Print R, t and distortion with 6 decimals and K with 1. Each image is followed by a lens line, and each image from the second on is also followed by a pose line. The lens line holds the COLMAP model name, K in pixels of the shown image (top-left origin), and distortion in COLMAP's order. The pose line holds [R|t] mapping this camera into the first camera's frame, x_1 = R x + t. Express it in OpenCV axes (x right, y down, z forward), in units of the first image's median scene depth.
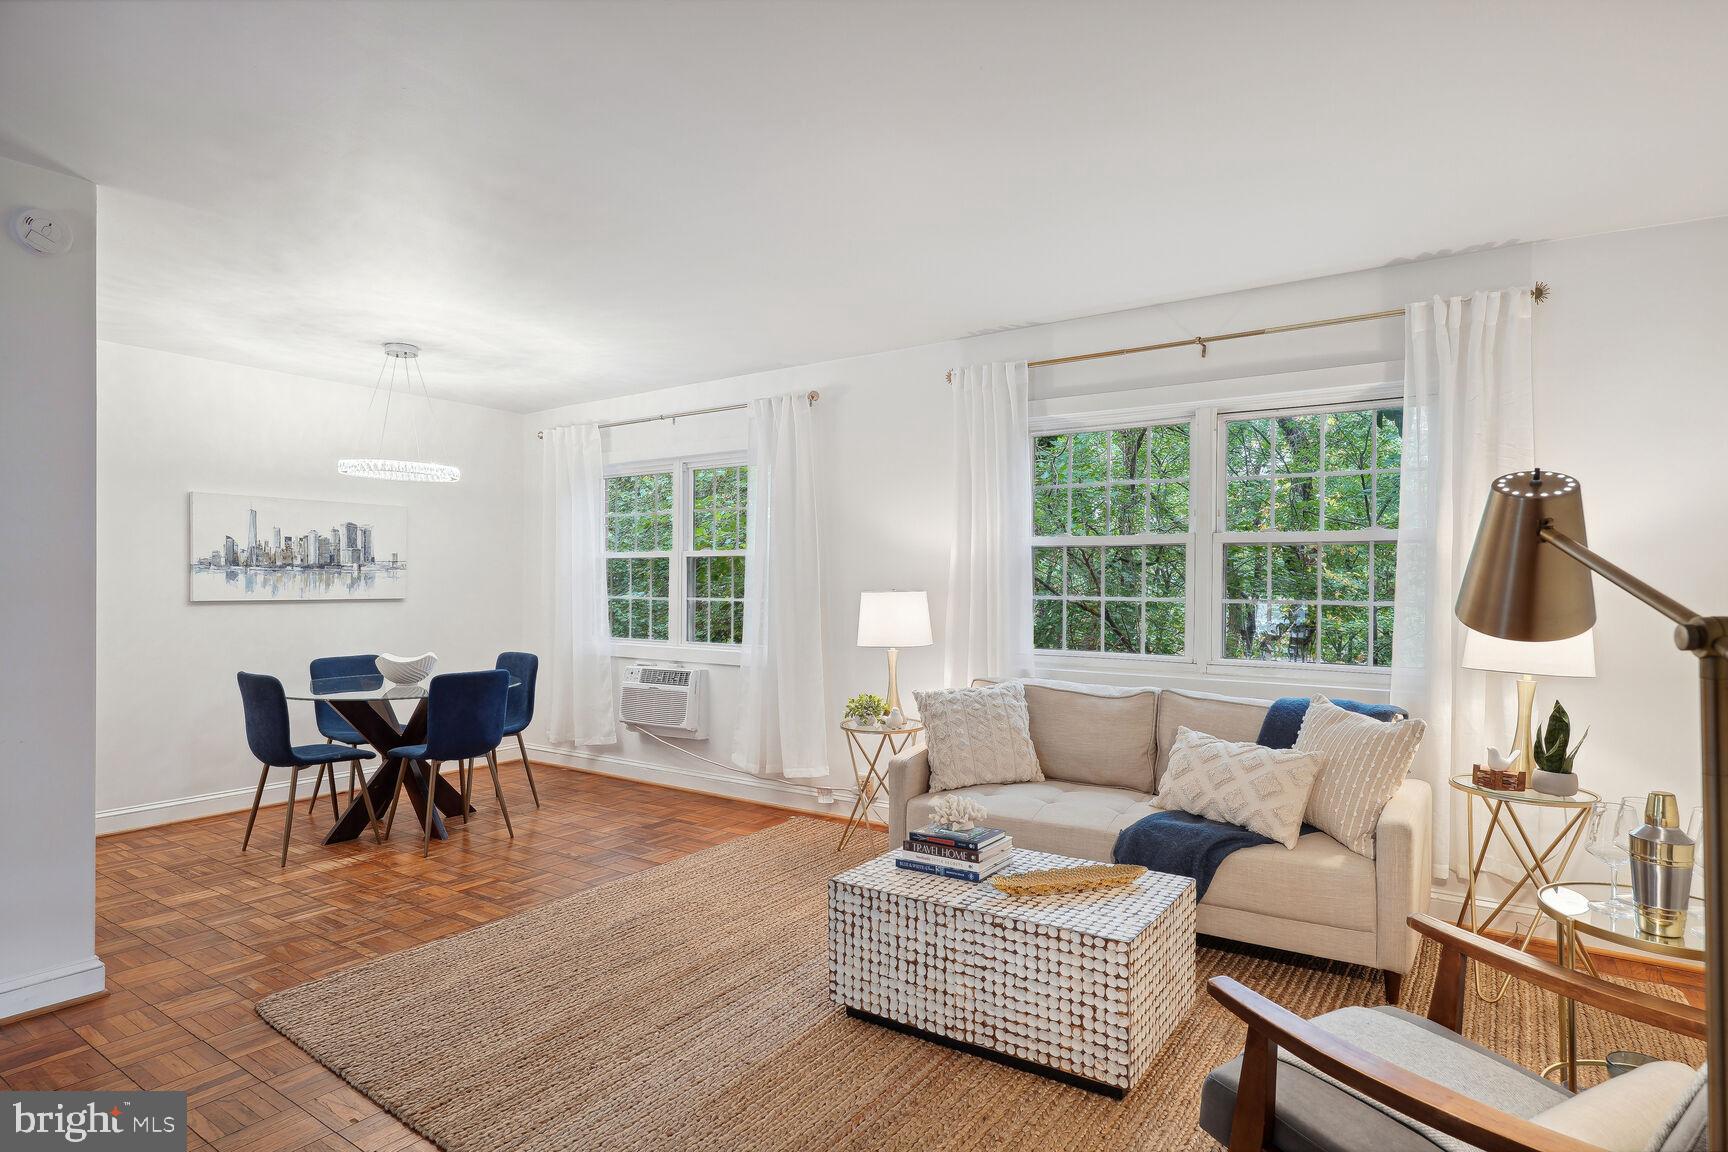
lens RADIAL K [[942.6, 0, 858.8], [0, 942.6, 575.2], [0, 0, 1]] dist [-0.002748, 0.000487]
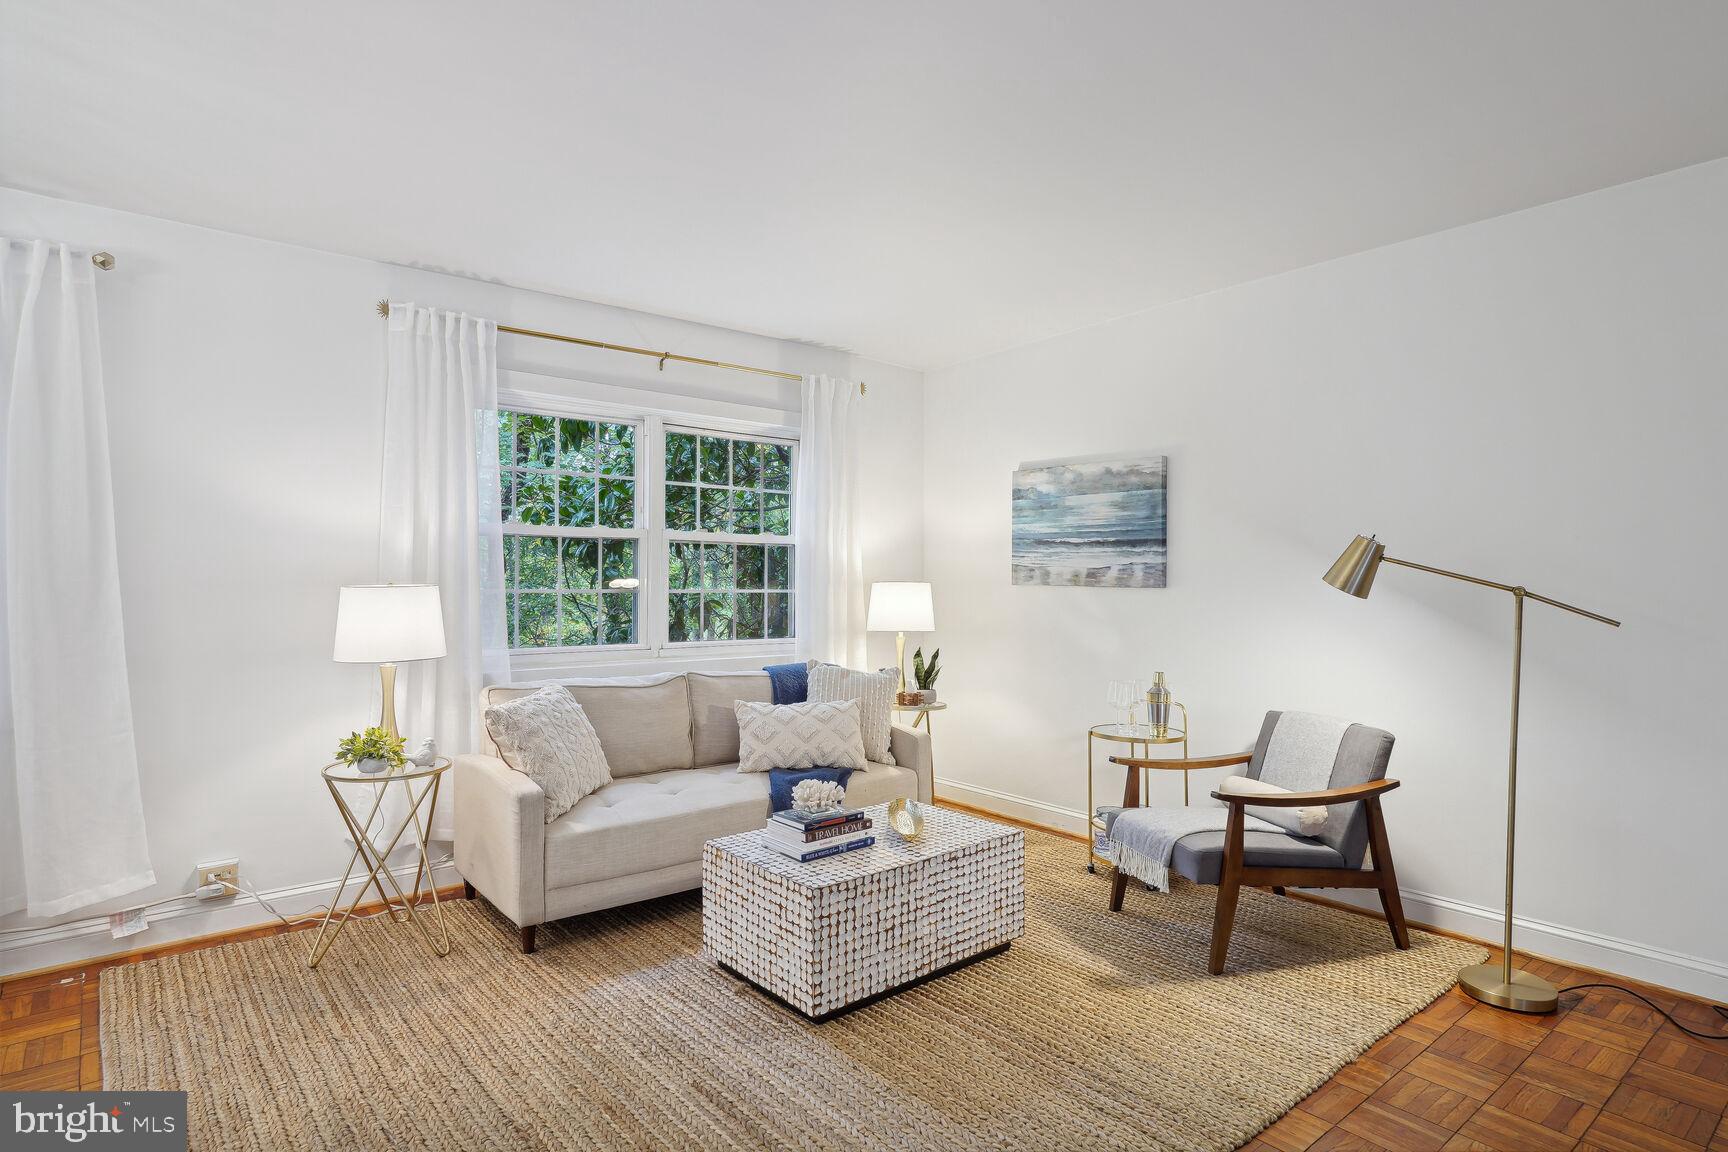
lens RADIAL K [[942.6, 0, 858.8], [0, 942.6, 575.2], [0, 0, 1]] dist [-0.002748, 0.000487]
pose [[0.263116, 0.001687, 0.964763, -0.987864], [-0.007874, 0.999969, 0.000399, 0.008736], [-0.964732, -0.007701, 0.263121, 0.756681]]
